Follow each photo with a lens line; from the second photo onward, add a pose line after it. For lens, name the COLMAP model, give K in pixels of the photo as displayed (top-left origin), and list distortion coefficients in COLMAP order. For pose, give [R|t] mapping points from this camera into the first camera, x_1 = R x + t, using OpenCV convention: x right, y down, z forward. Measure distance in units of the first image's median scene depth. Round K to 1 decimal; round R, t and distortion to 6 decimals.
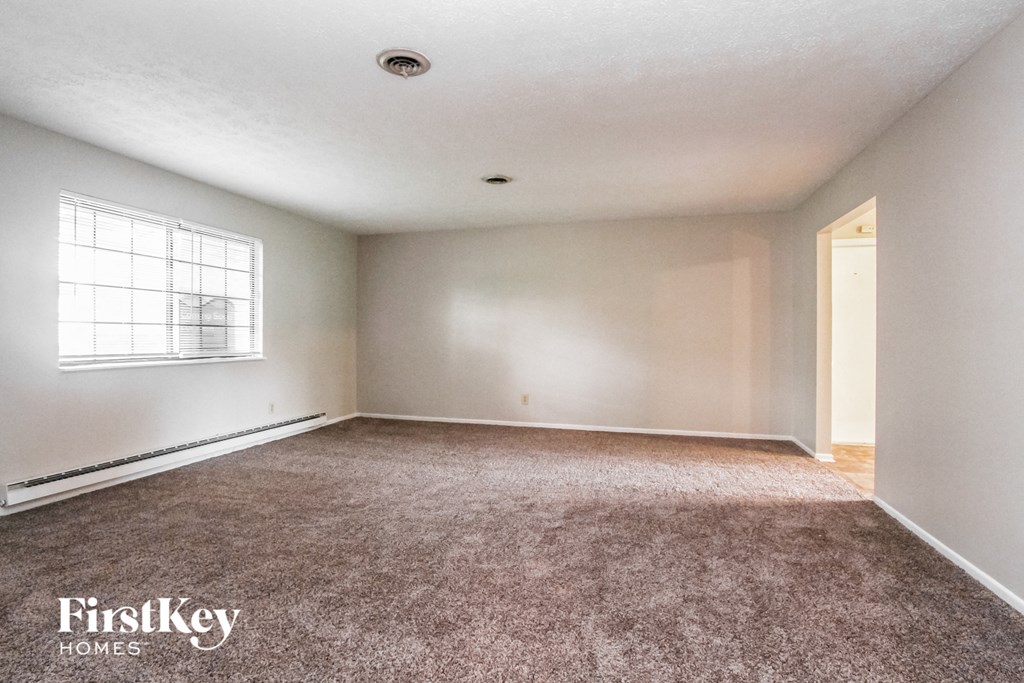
lens RADIAL K [[477.5, 0, 515.7], [0, 477.5, 336.6], [0, 0, 1]] dist [0.003319, 0.000455]
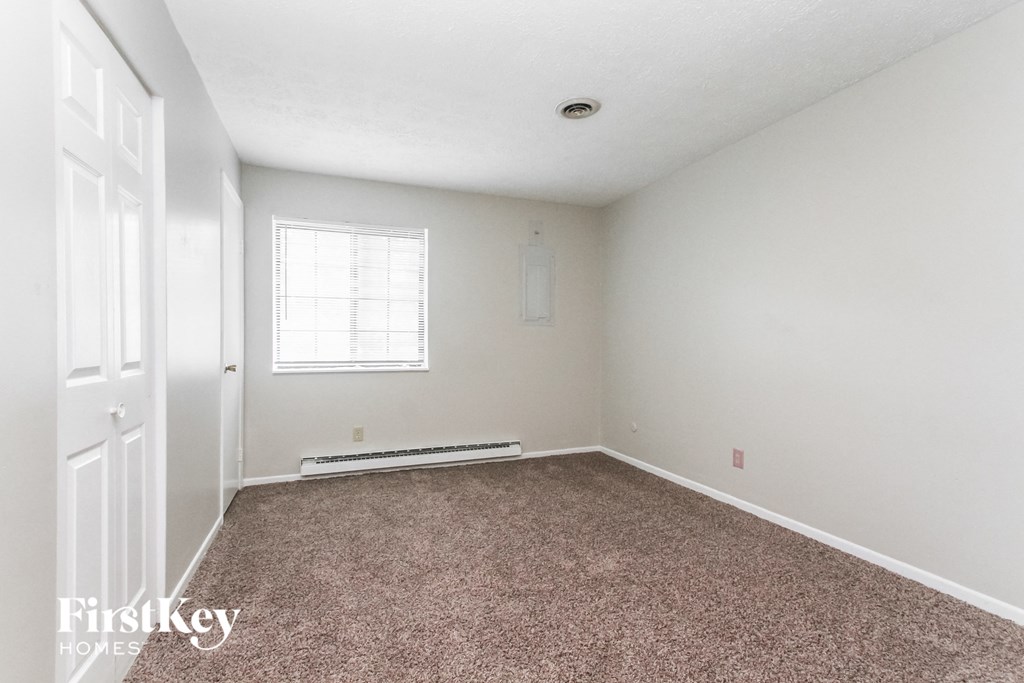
lens RADIAL K [[461.5, 0, 509.2], [0, 461.5, 340.7], [0, 0, 1]] dist [-0.028762, -0.000759]
pose [[0.592885, -0.000282, -0.805287, 0.196186], [-0.002350, 0.999995, -0.002081, -0.003250], [0.805283, 0.003126, 0.592882, 0.545374]]
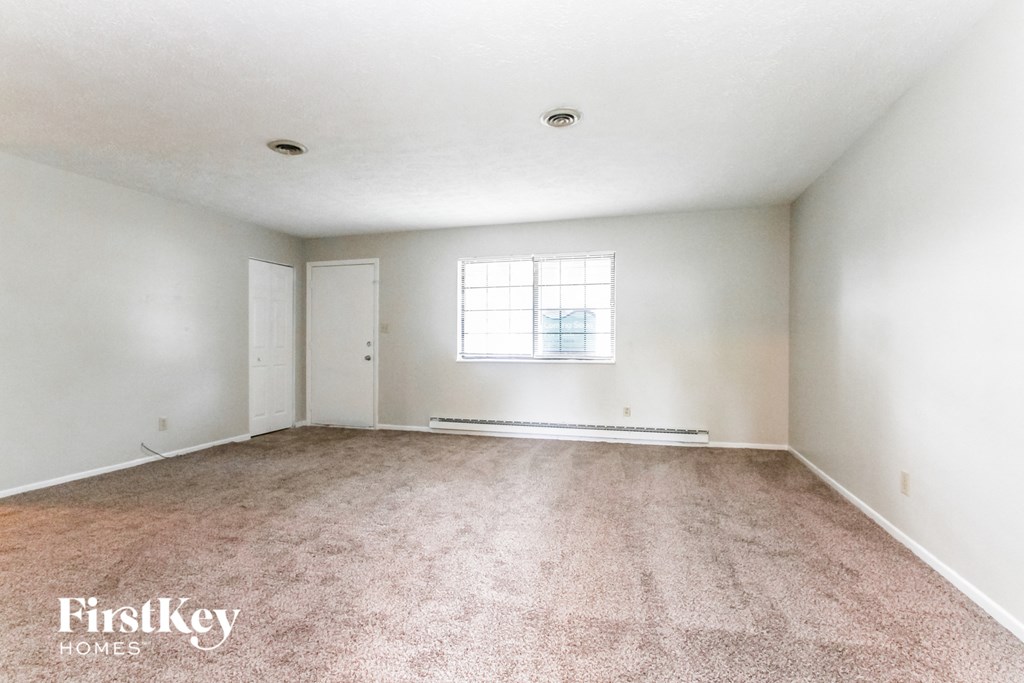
lens RADIAL K [[358.5, 0, 515.5], [0, 358.5, 342.5], [0, 0, 1]] dist [-0.002235, -0.000032]
pose [[0.067708, 0.008033, -0.997673, 0.290402], [0.000436, 0.999967, 0.008081, -0.006416], [0.997705, -0.000982, 0.067702, 0.834646]]
